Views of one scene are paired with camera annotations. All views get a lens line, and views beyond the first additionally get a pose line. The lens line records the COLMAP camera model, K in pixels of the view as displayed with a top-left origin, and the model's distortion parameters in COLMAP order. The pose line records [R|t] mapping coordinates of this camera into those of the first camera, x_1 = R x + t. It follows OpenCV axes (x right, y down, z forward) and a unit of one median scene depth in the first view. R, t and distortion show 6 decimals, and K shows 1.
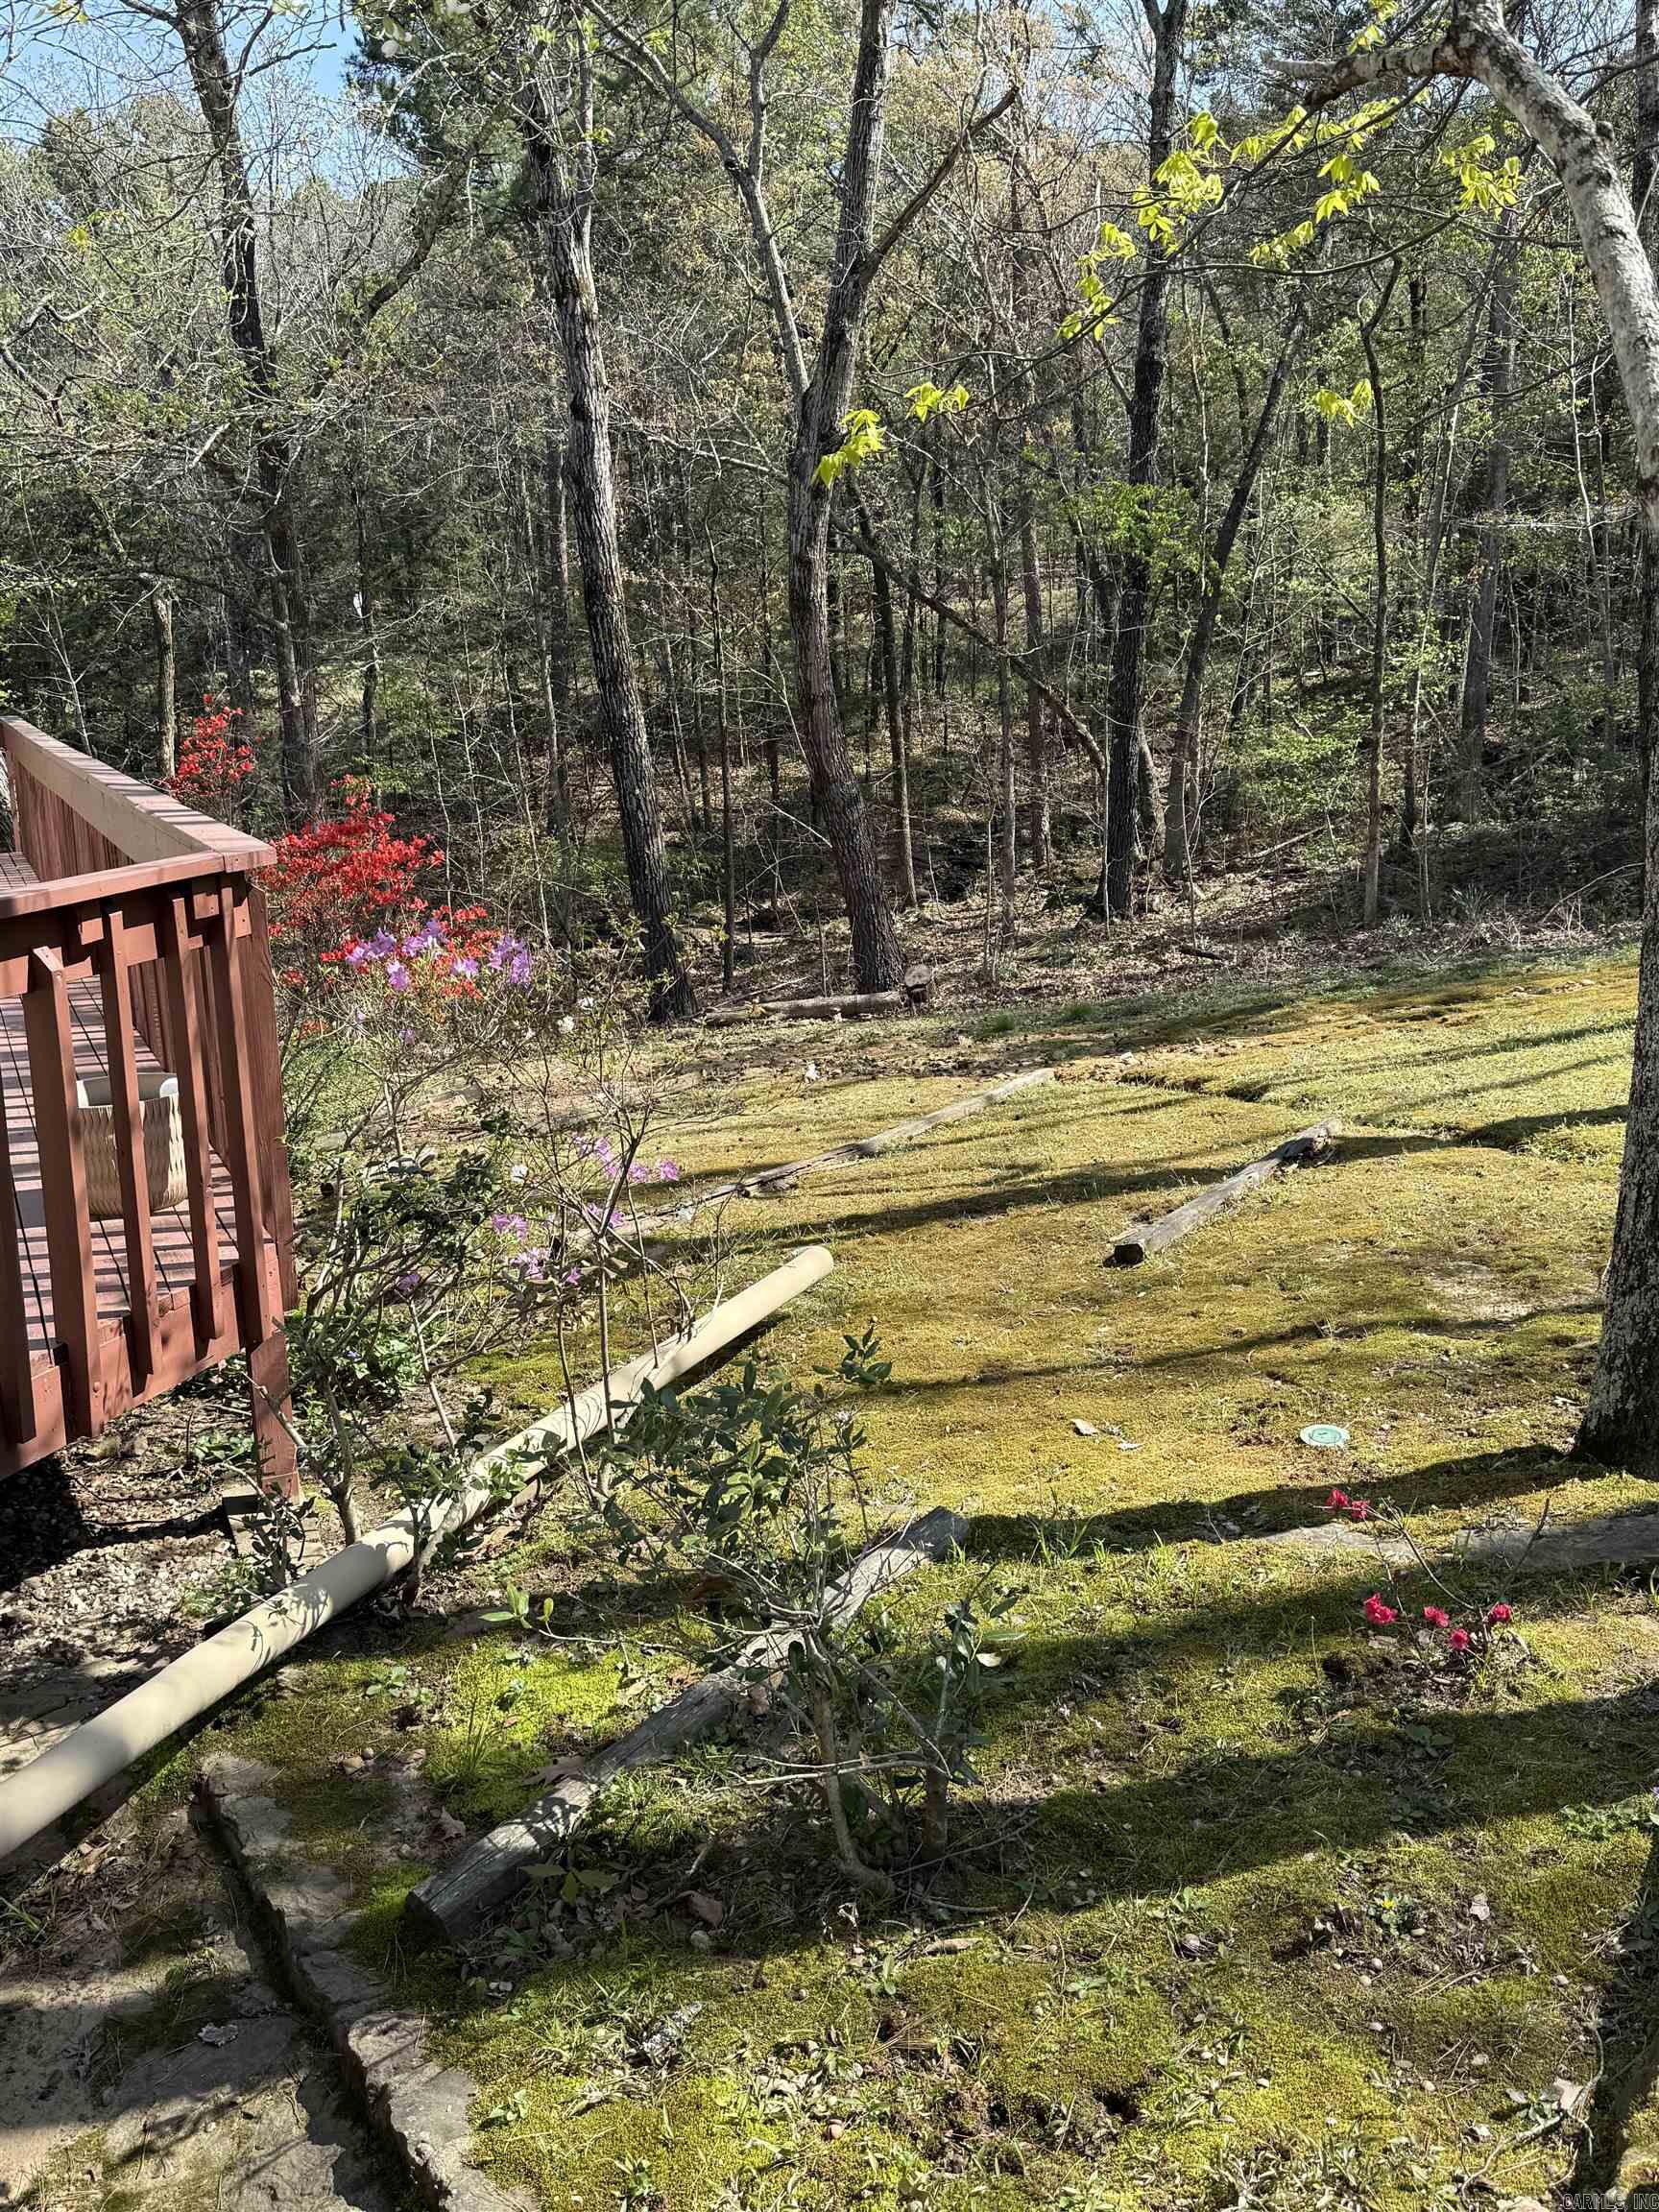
lens RADIAL K [[1967.3, 0, 829.5], [0, 1967.3, 1106.0], [0, 0, 1]] dist [0.060143, -0.009210]
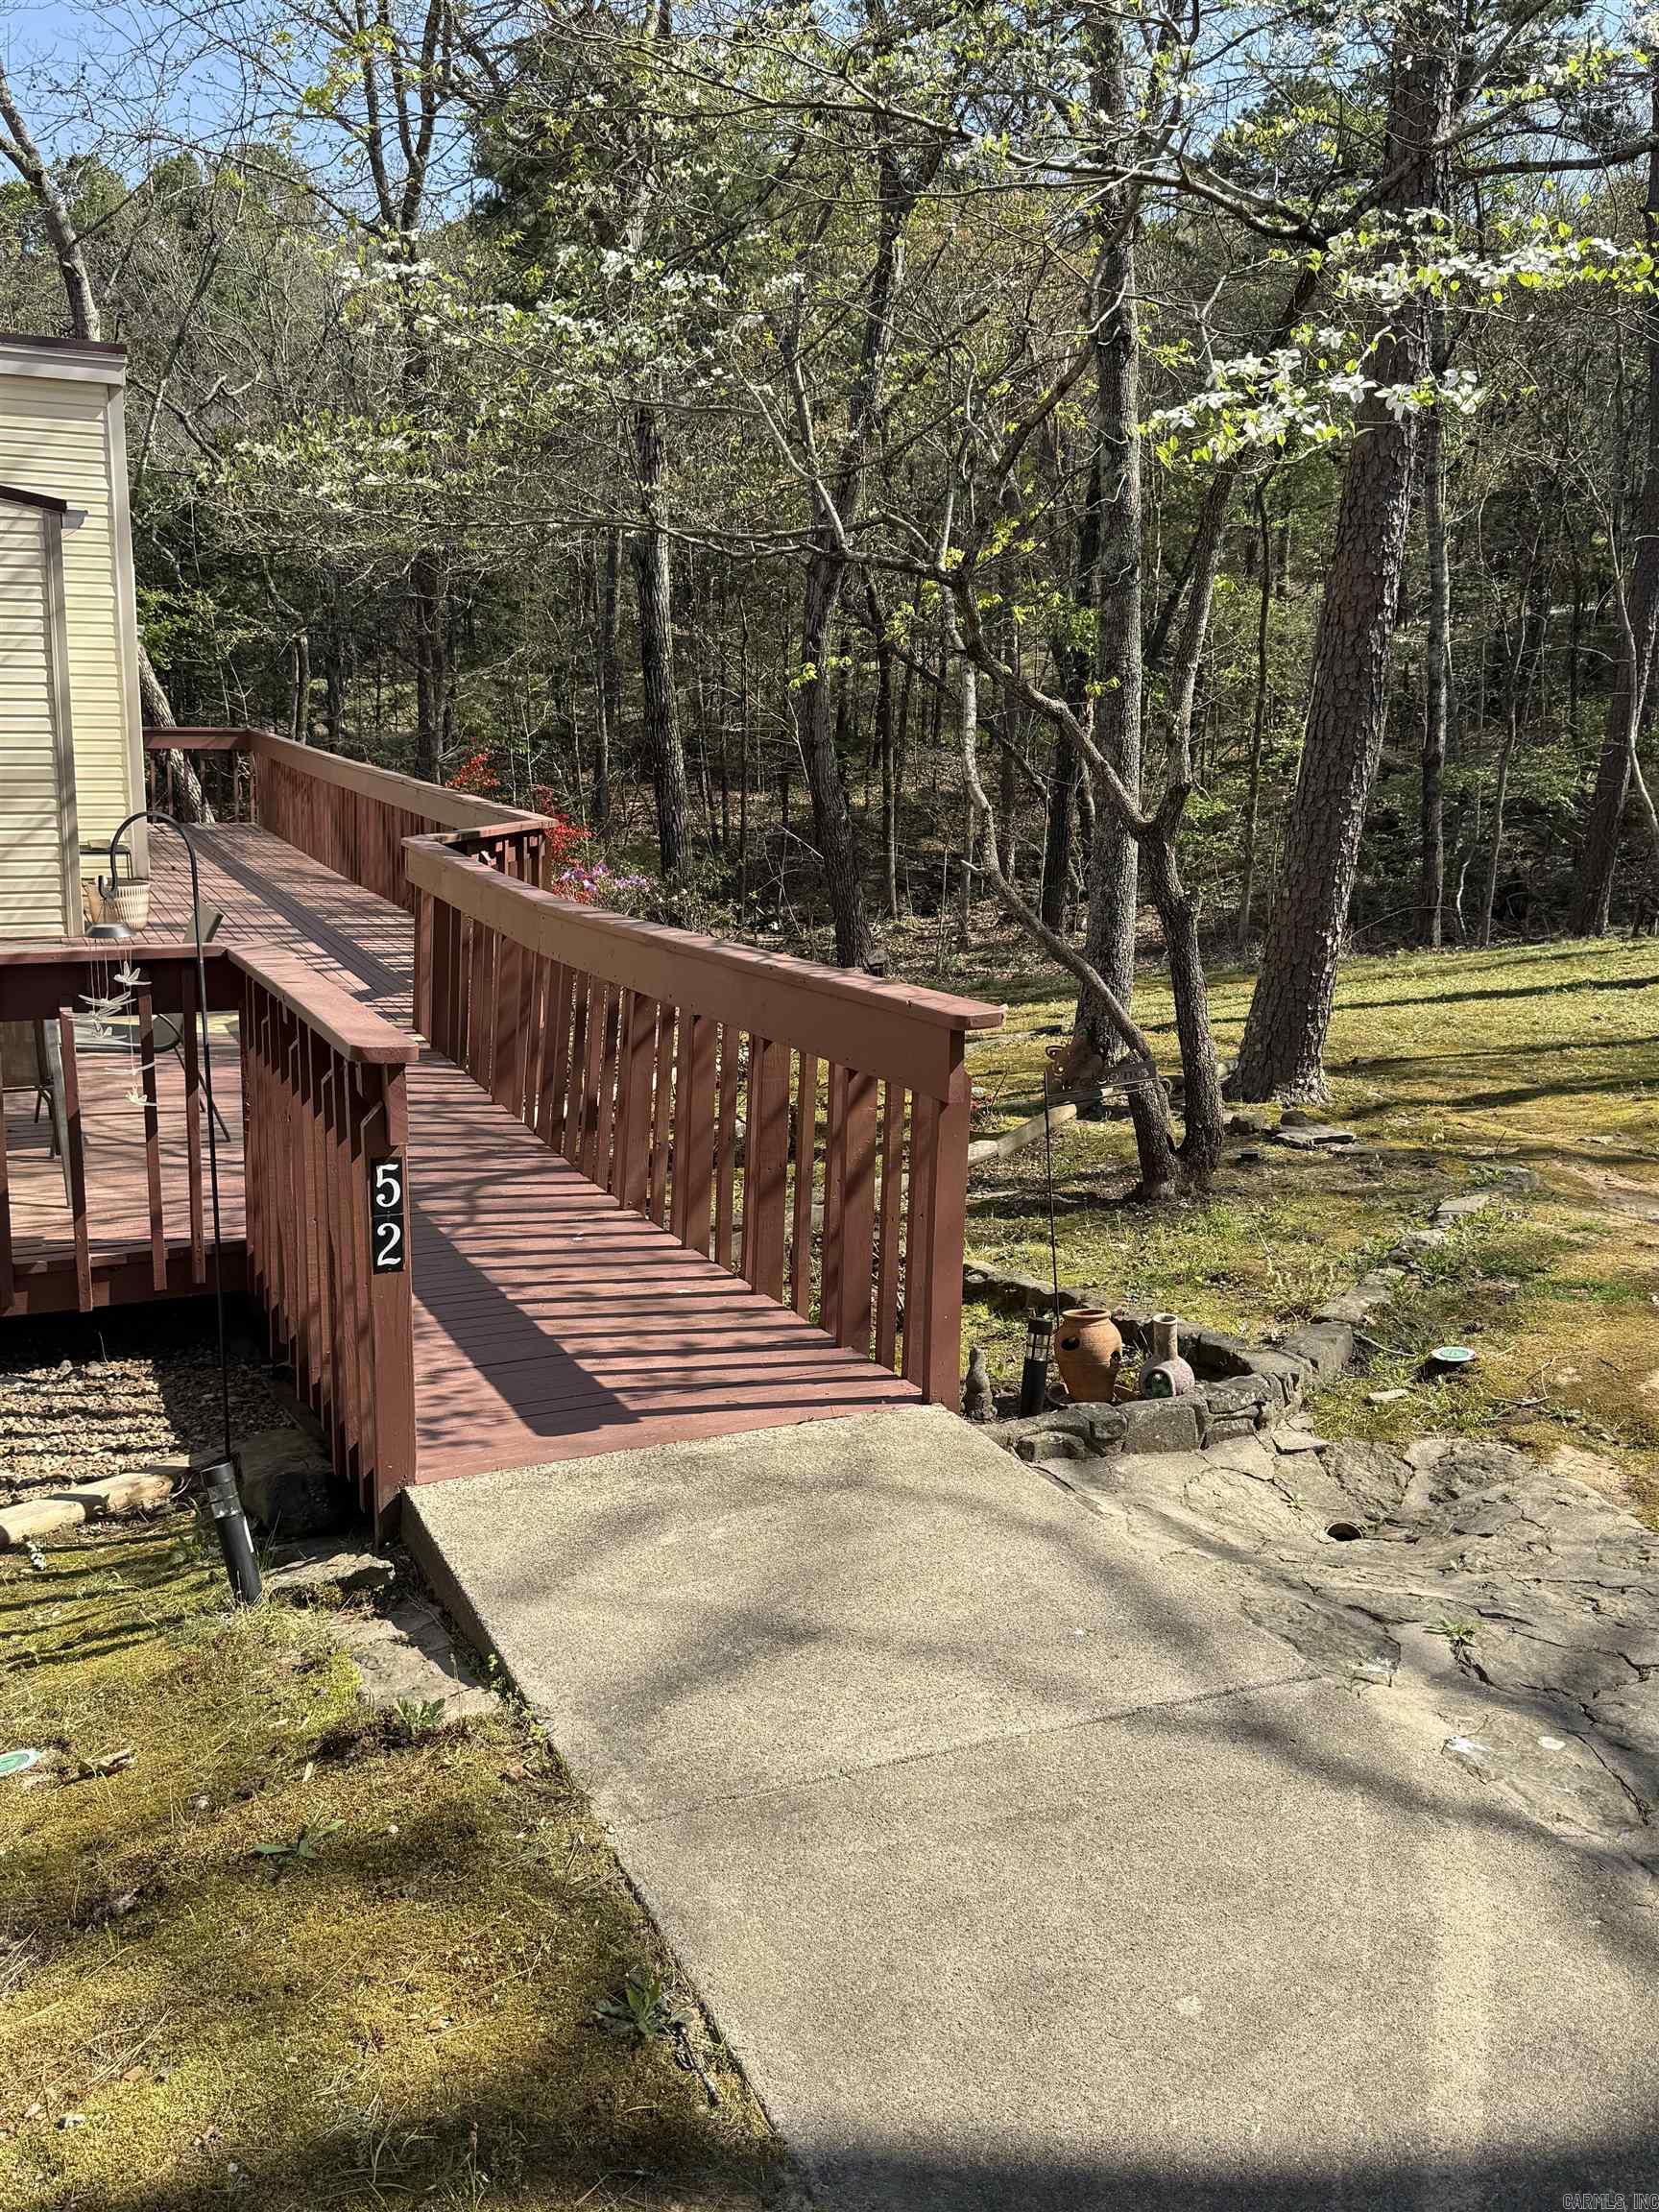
lens RADIAL K [[1967.3, 0, 829.5], [0, 1967.3, 1106.0], [0, 0, 1]] dist [0.060143, -0.009210]
pose [[0.998071, 0.062074, 0.000942, 0.012677], [-0.062054, 0.997969, -0.014393, 0.041112], [-0.001833, 0.014307, 0.999896, -0.249409]]
